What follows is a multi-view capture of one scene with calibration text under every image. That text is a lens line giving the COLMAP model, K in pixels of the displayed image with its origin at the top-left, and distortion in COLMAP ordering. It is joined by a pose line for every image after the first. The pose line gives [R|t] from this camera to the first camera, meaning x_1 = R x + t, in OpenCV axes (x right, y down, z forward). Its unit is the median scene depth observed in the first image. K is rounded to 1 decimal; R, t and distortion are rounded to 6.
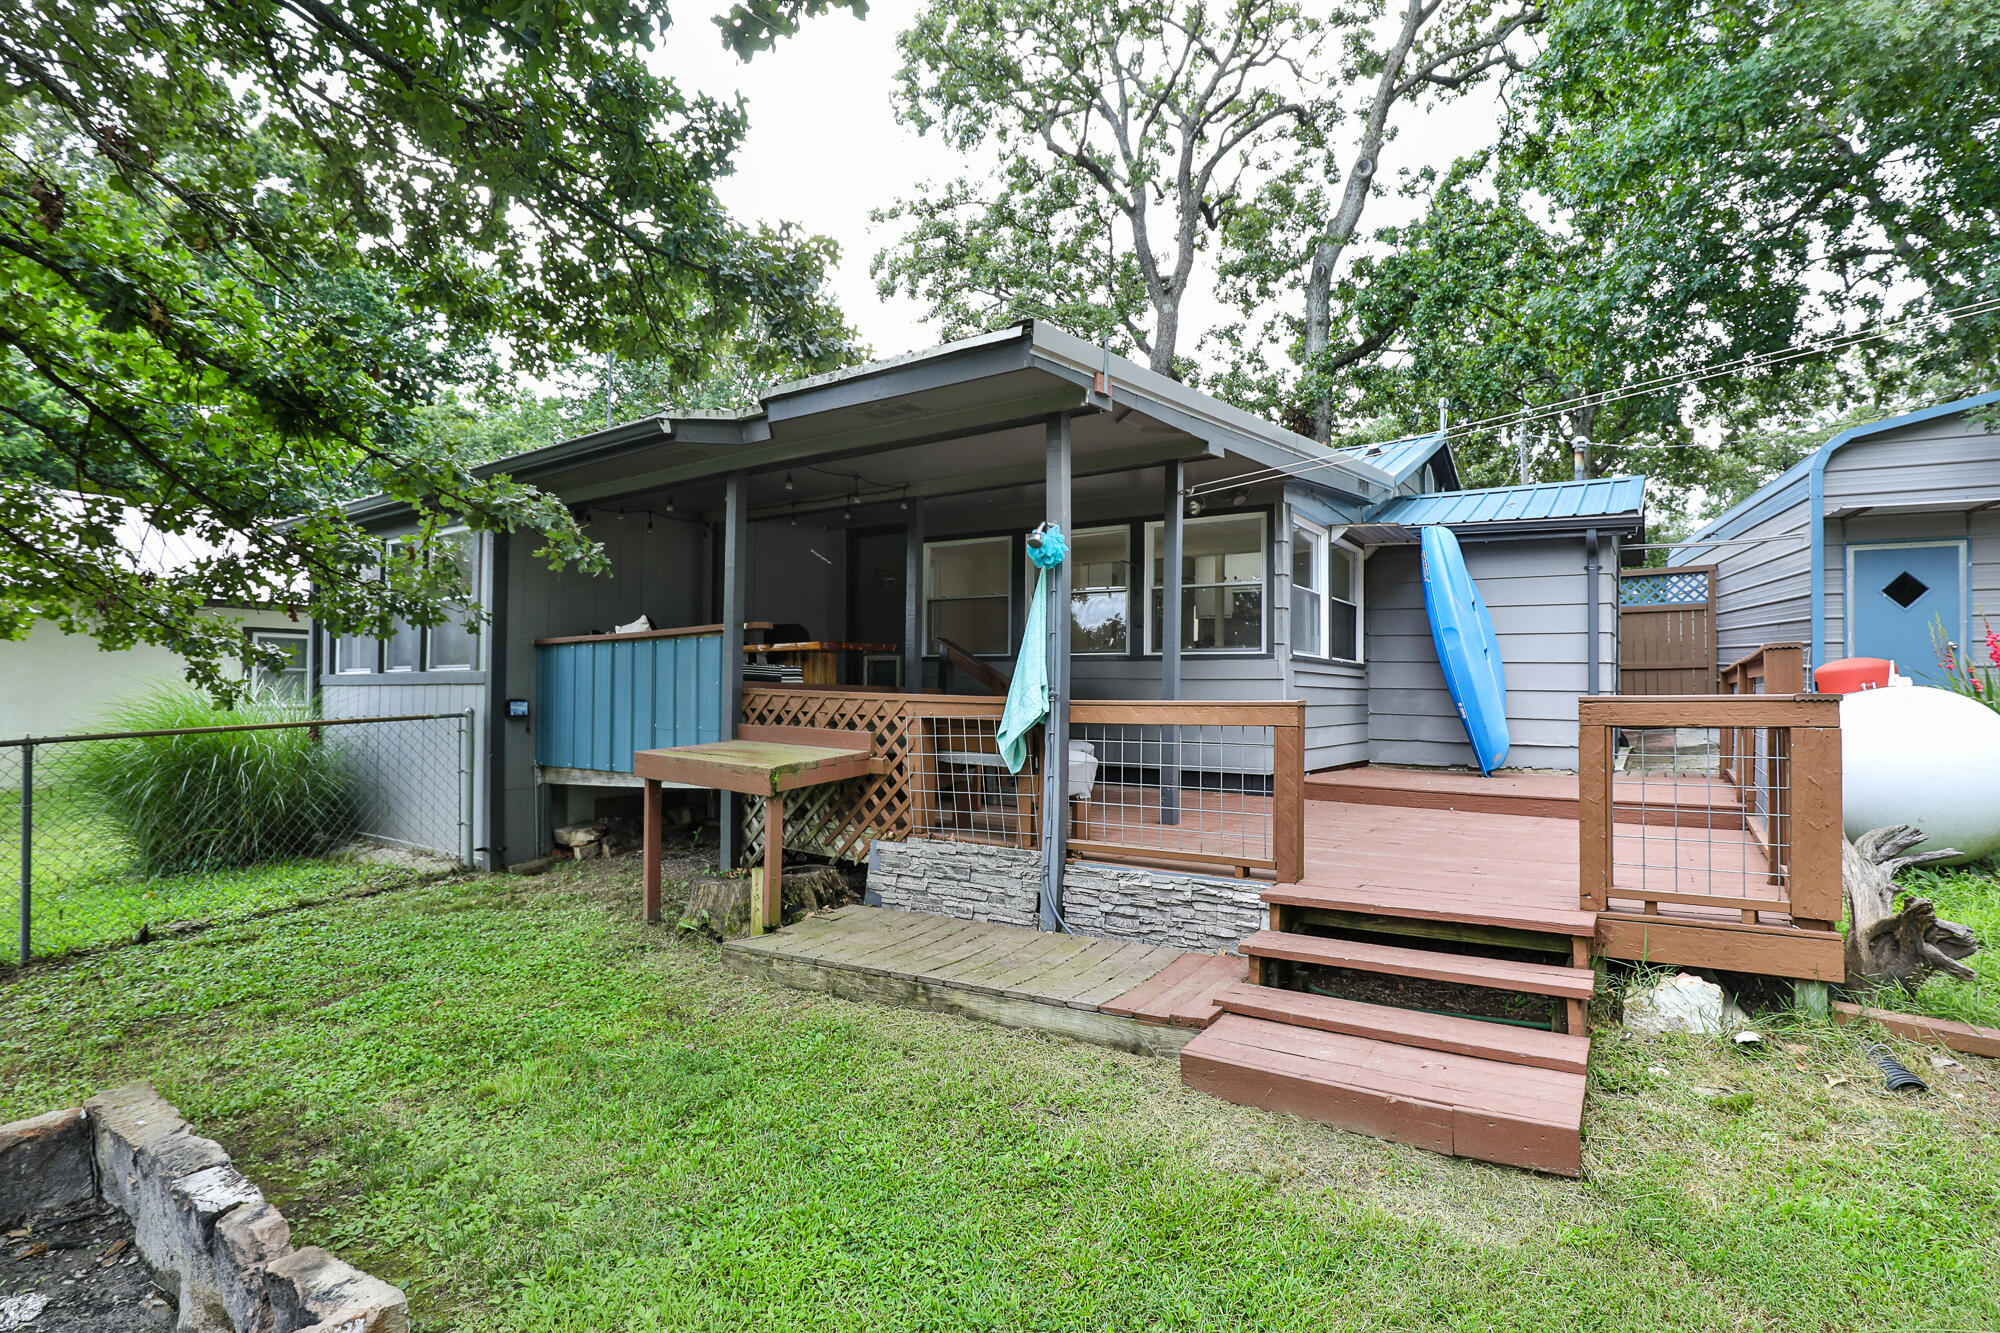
lens RADIAL K [[963.6, 0, 1004.0], [0, 963.6, 674.9], [0, 0, 1]] dist [-0.017564, 0.000885]
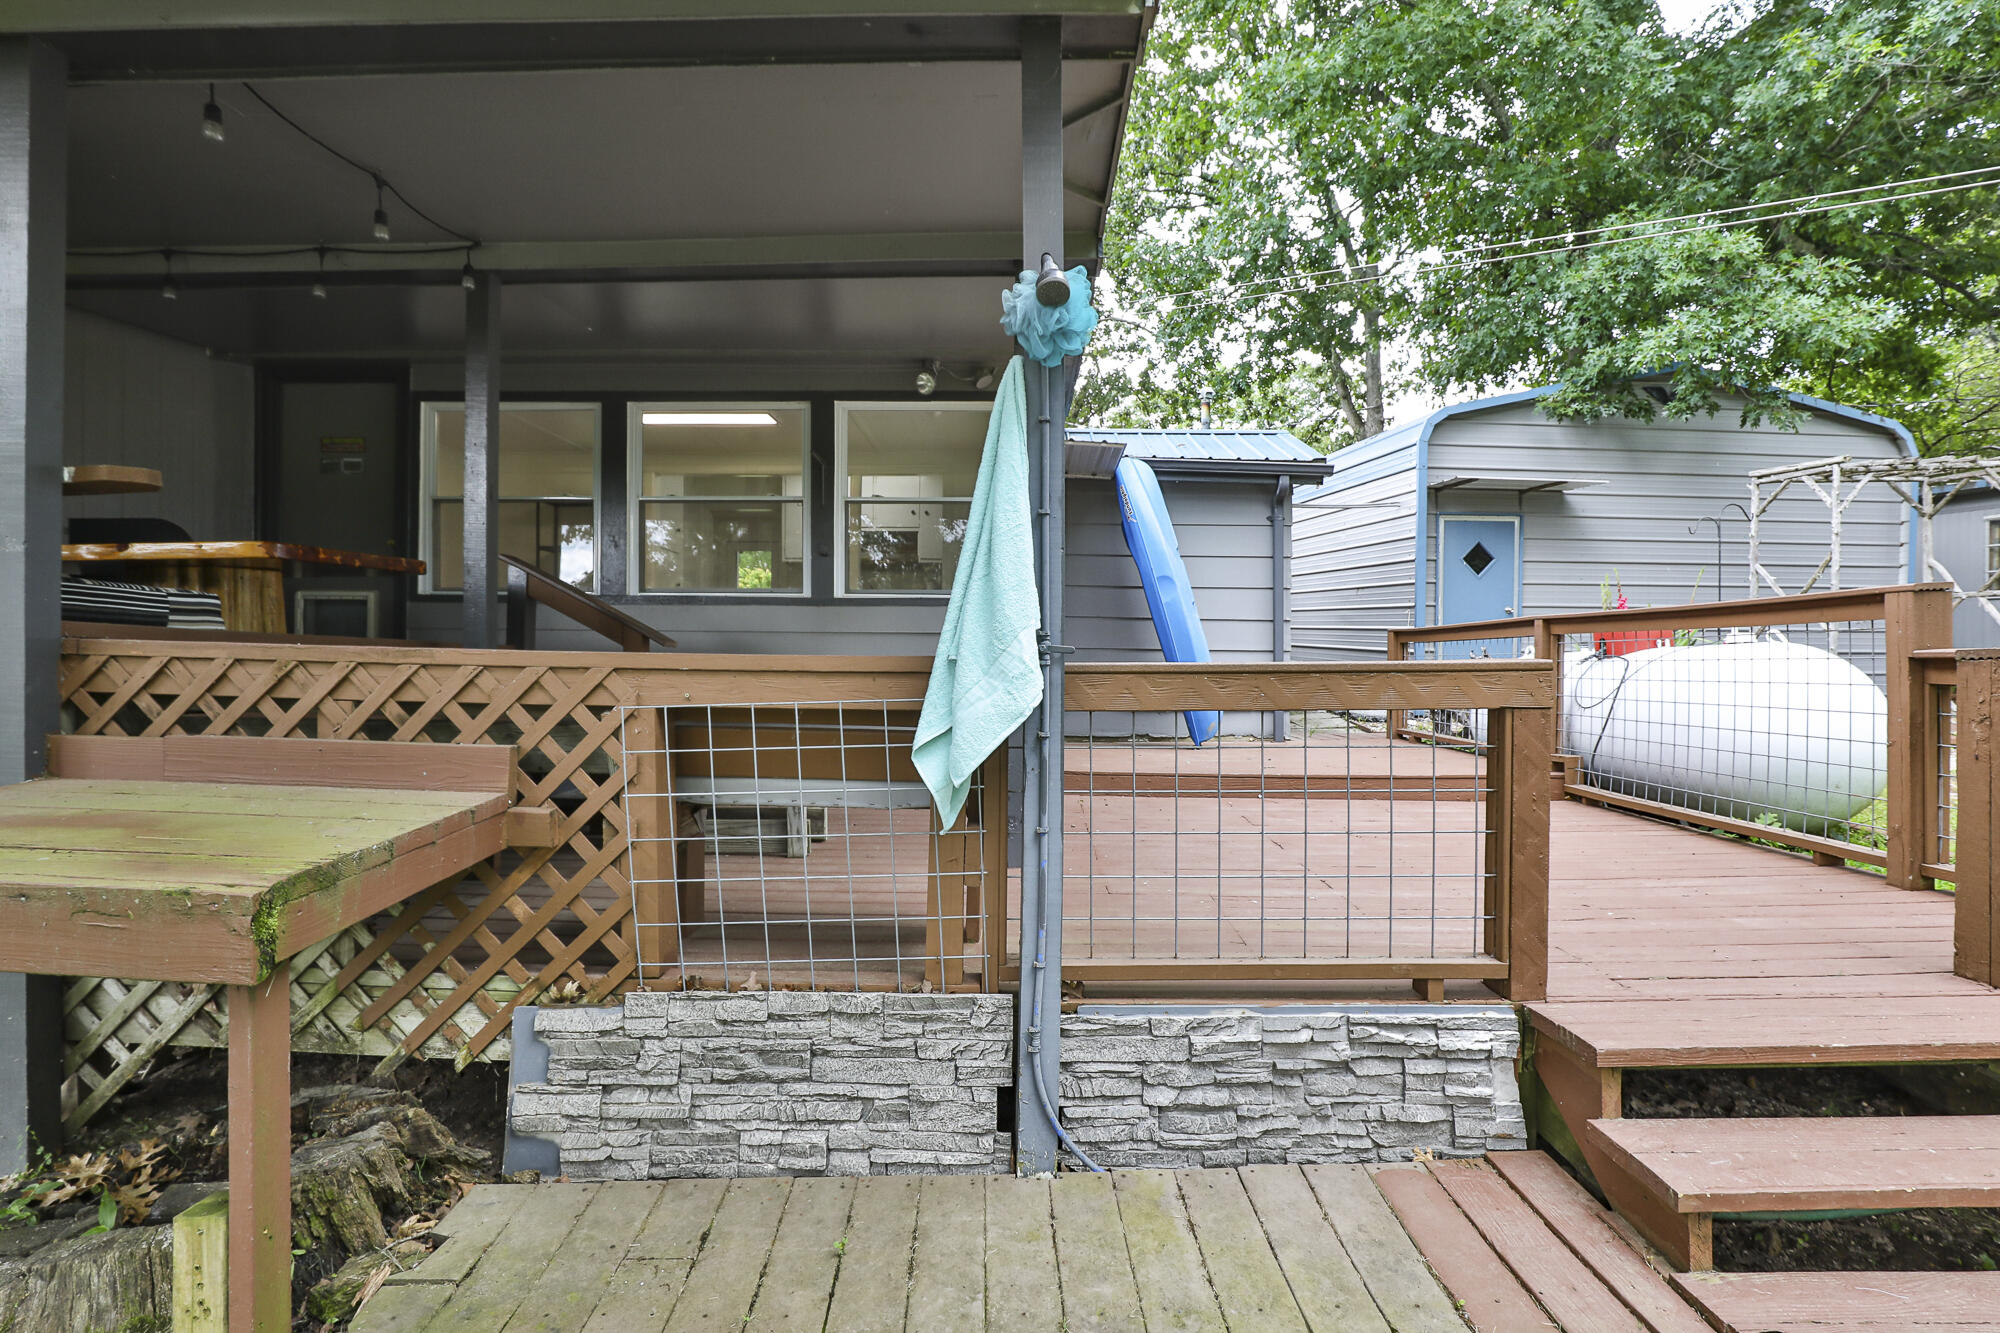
lens RADIAL K [[963.6, 0, 1000.4], [0, 963.6, 666.9], [0, 0, 1]] dist [-0.017564, 0.000885]
pose [[0.840718, -0.009575, 0.541389, -0.184316], [-0.005789, 0.999628, 0.026668, 0.014149], [-0.541442, -0.025554, 0.840349, 0.553175]]
